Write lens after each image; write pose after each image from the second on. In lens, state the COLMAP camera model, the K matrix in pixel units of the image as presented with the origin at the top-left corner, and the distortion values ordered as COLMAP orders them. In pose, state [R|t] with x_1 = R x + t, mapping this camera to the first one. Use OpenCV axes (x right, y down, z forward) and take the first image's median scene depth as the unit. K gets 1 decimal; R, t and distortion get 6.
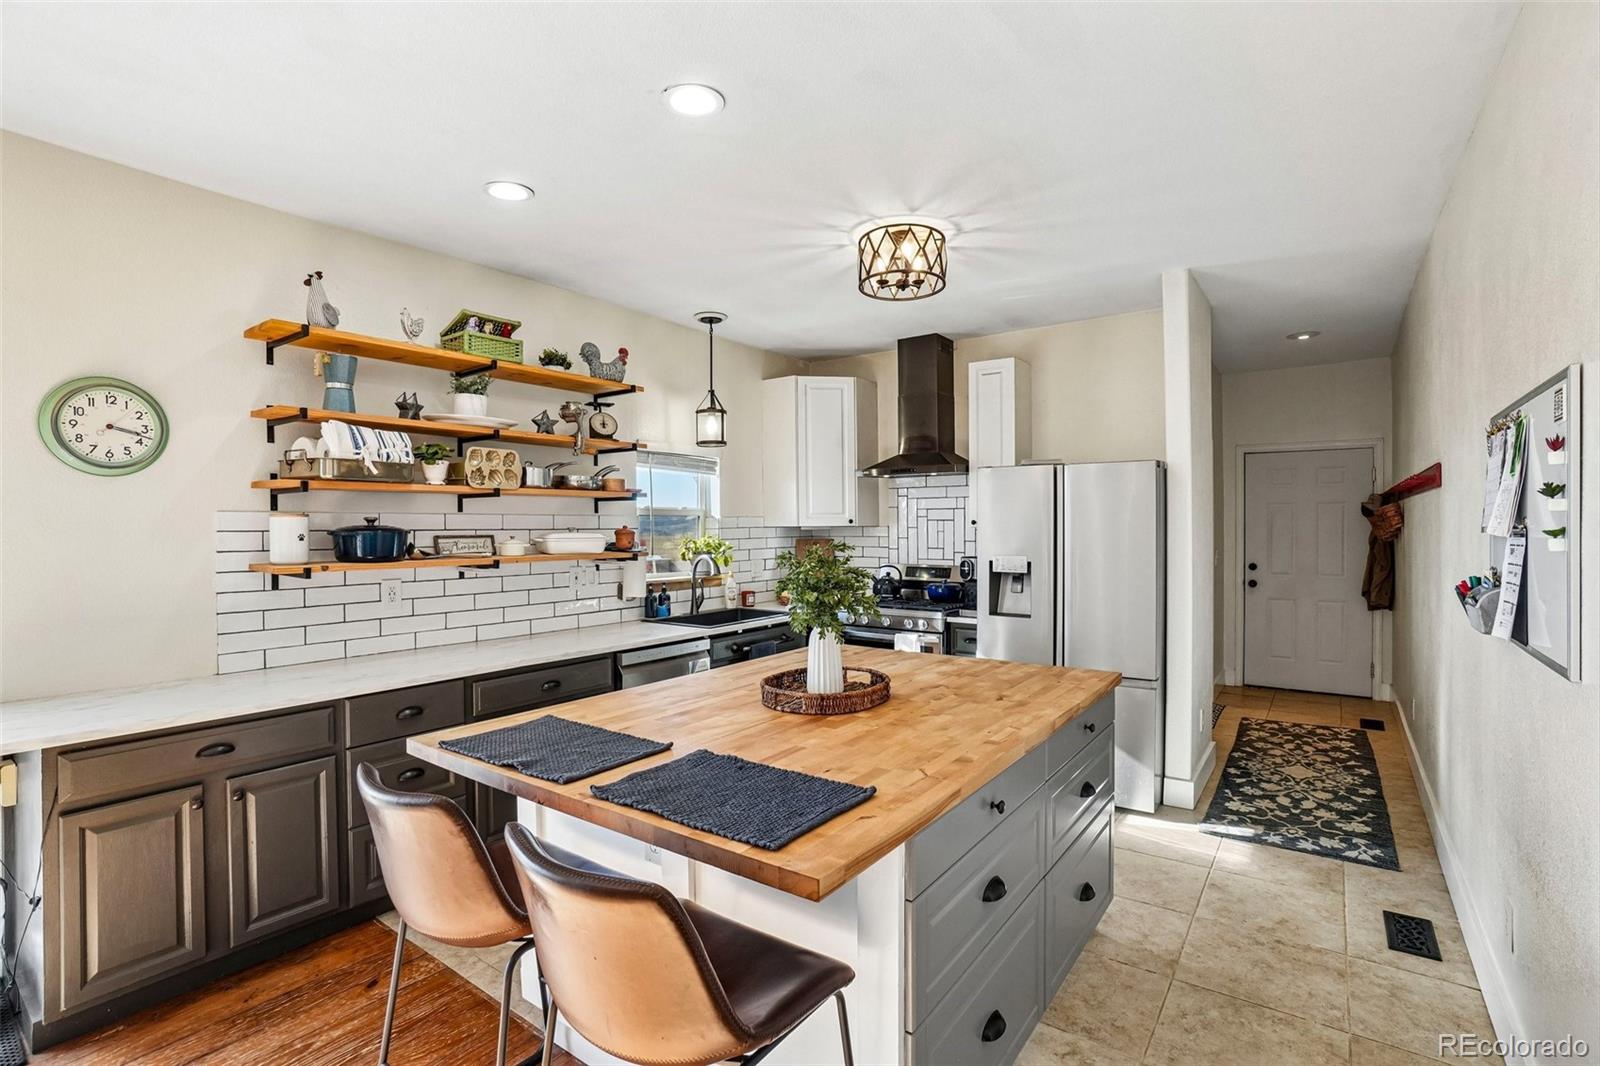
lens RADIAL K [[746.2, 0, 800.0], [0, 746.2, 533.0], [0, 0, 1]] dist [-0.061607, 0.020658]
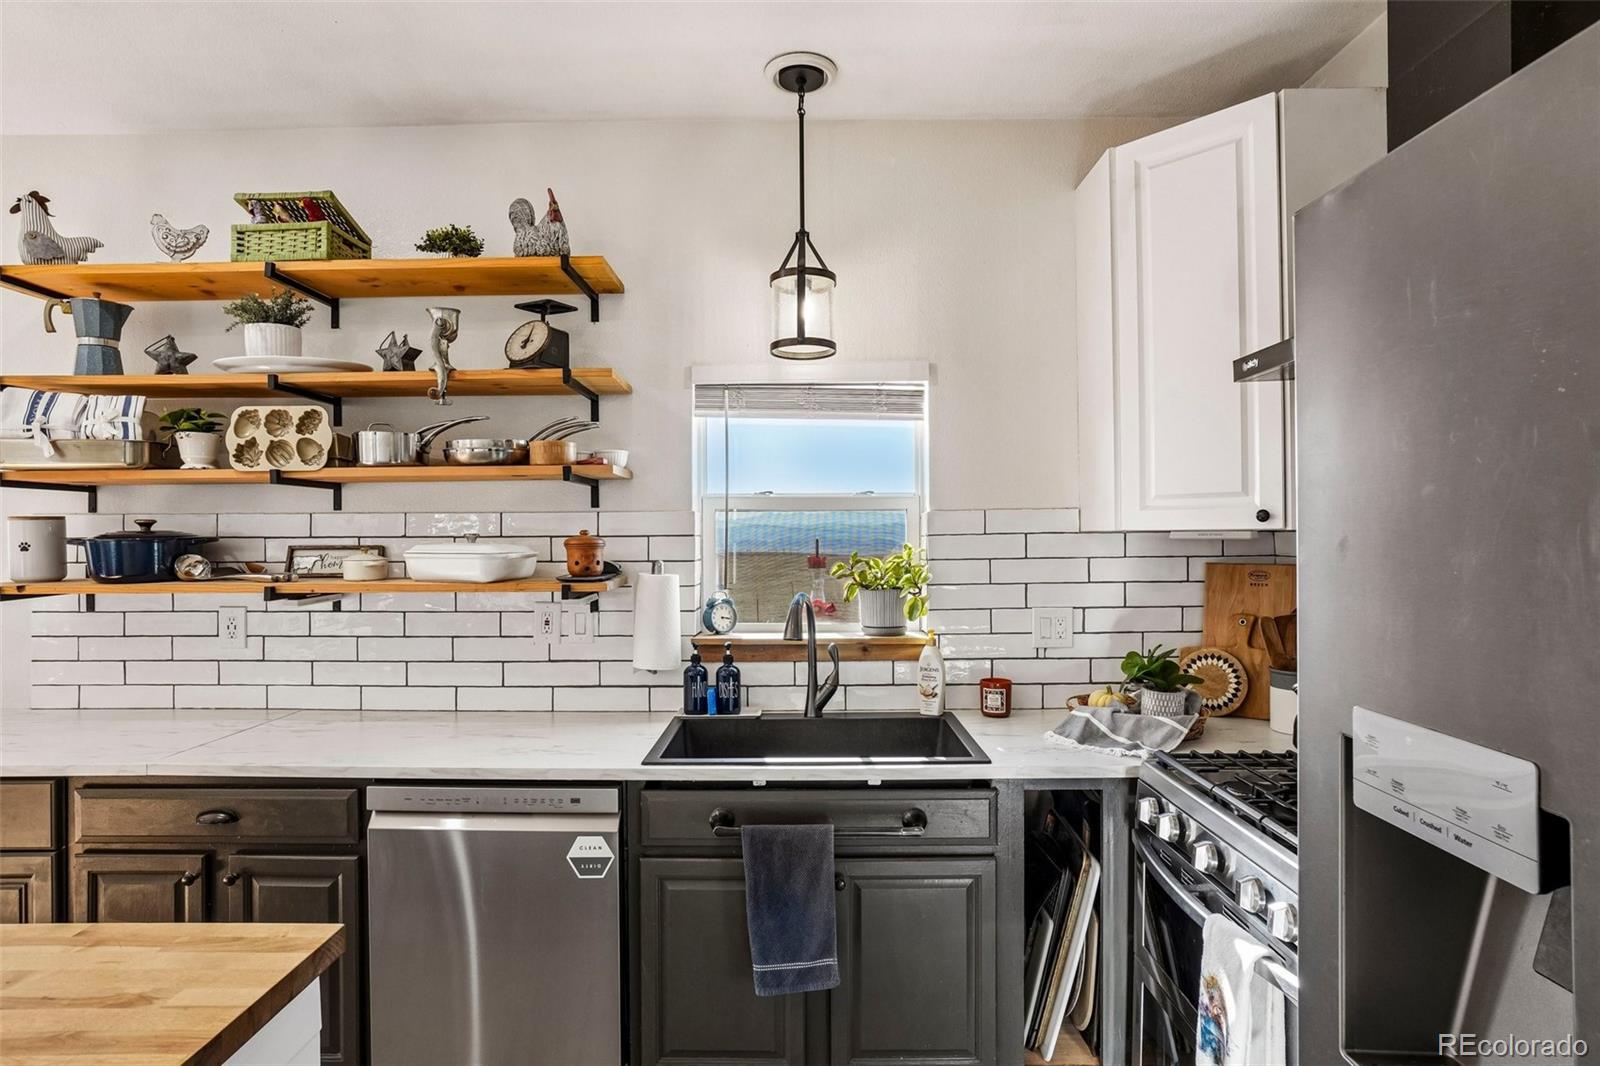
lens RADIAL K [[847.4, 0, 789.3], [0, 847.4, 534.4], [0, 0, 1]] dist [-0.036718, 0.020952]
pose [[0.574928, 0.001793, -0.818202, 0.380710], [-0.005473, 0.999984, -0.001655, -0.007759], [0.818186, 0.005430, 0.574928, 0.889240]]
